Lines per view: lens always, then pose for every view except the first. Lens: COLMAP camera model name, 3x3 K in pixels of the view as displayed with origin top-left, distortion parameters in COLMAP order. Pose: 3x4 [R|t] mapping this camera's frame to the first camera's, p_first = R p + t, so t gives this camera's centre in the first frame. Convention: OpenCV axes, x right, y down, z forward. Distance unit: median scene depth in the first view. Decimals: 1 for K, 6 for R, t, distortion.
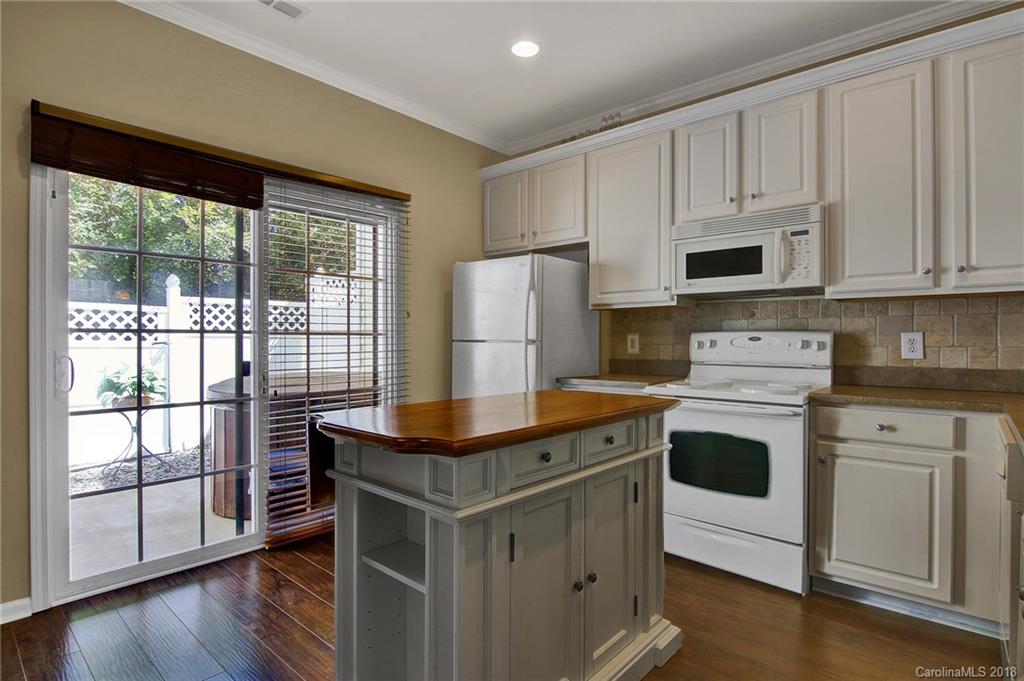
lens RADIAL K [[526.1, 0, 514.0], [0, 526.1, 340.6], [0, 0, 1]] dist [-0.002973, -0.000514]
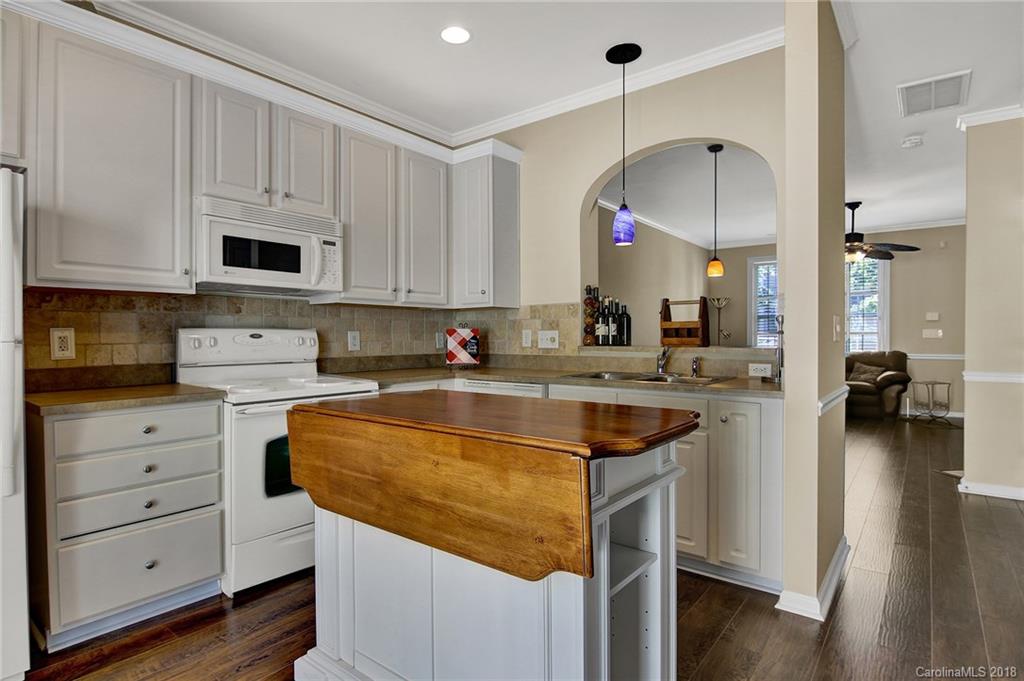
lens RADIAL K [[526.1, 0, 516.4], [0, 526.1, 335.2], [0, 0, 1]] dist [-0.002973, -0.000514]
pose [[-0.071304, 0.000178, 0.997455, -0.523204], [0.004623, 0.999989, 0.000152, -0.002433], [-0.997444, 0.004622, -0.071304, 0.565697]]
